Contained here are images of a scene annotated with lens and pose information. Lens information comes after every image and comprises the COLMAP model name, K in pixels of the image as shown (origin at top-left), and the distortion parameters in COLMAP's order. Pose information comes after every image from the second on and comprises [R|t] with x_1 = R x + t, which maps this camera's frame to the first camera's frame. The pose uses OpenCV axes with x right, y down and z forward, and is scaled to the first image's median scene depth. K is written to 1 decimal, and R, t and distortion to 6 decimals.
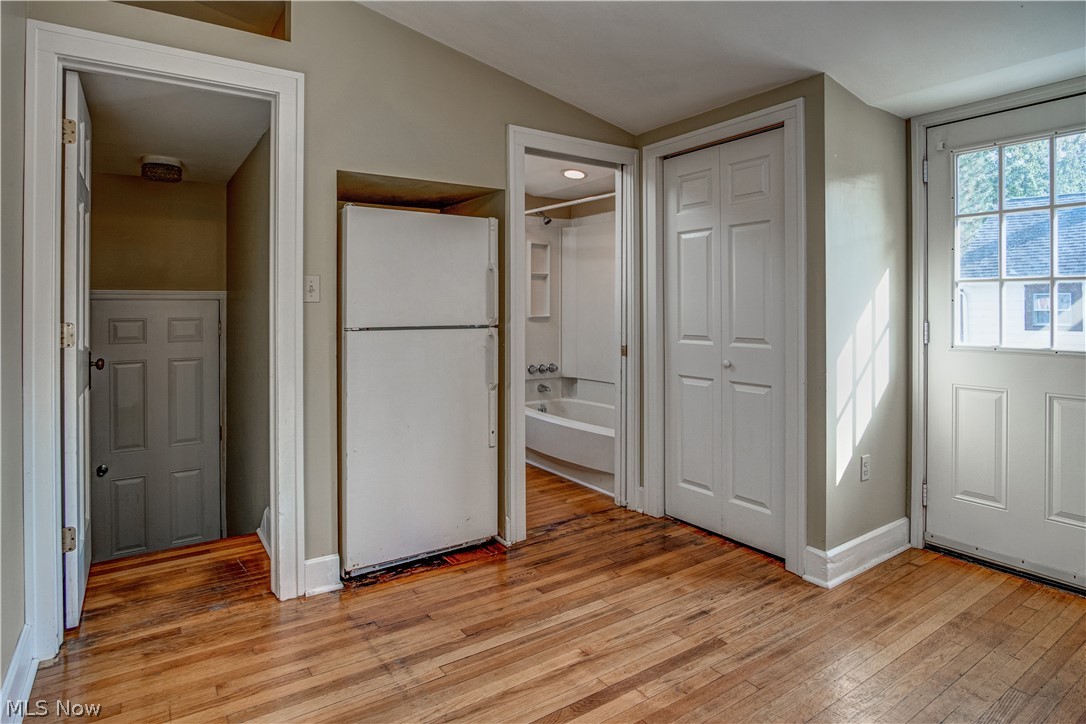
lens RADIAL K [[603.4, 0, 550.6], [0, 603.4, 301.3], [0, 0, 1]] dist [-0.027824, 0.004034]
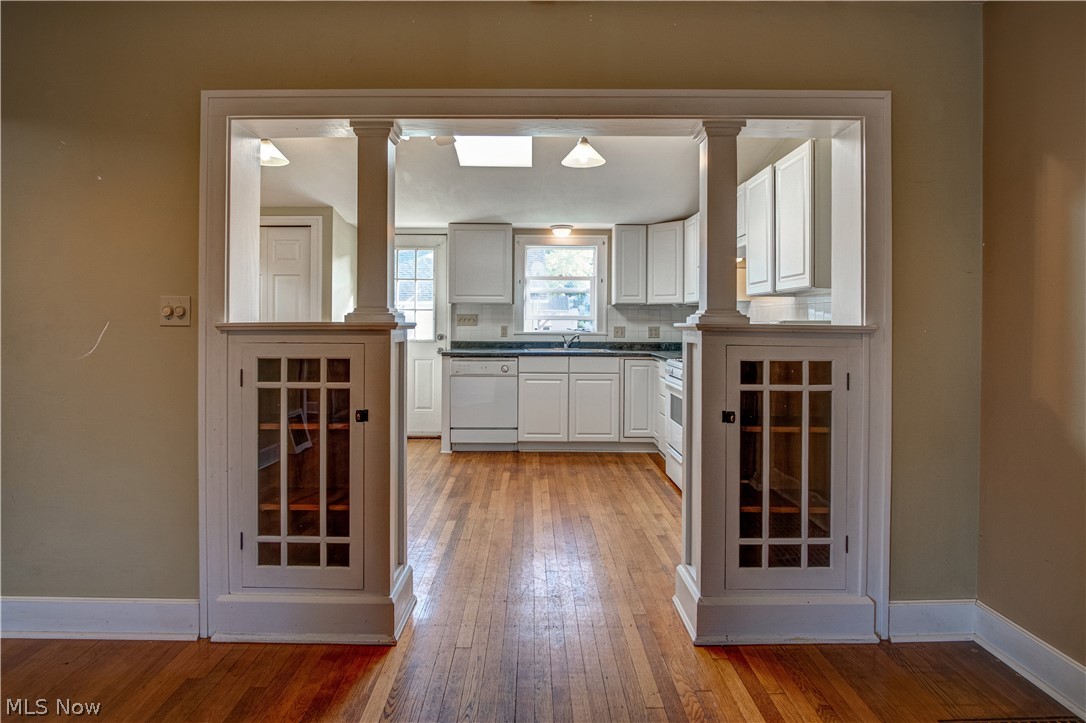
lens RADIAL K [[603.4, 0, 535.9], [0, 603.4, 316.9], [0, 0, 1]] dist [-0.027824, 0.004034]
pose [[0.565758, 0.008556, 0.824527, -0.752253], [-0.012546, 0.999920, -0.001767, -0.009884], [-0.824476, -0.009345, 0.565820, -0.659590]]
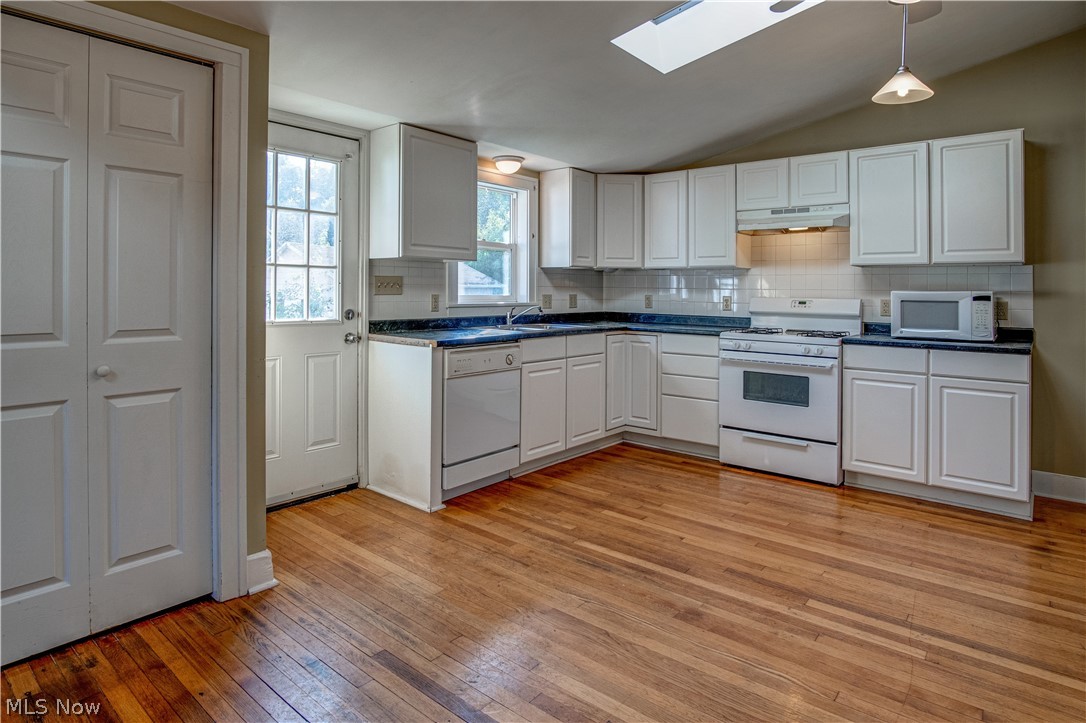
lens RADIAL K [[603.4, 0, 533.9], [0, 603.4, 280.7], [0, 0, 1]] dist [-0.027824, 0.004034]
pose [[-0.249002, 0.011591, 0.968434, -0.483817], [-0.018297, 0.999694, -0.016670, 0.006037], [-0.968330, -0.021870, -0.248714, 0.734045]]
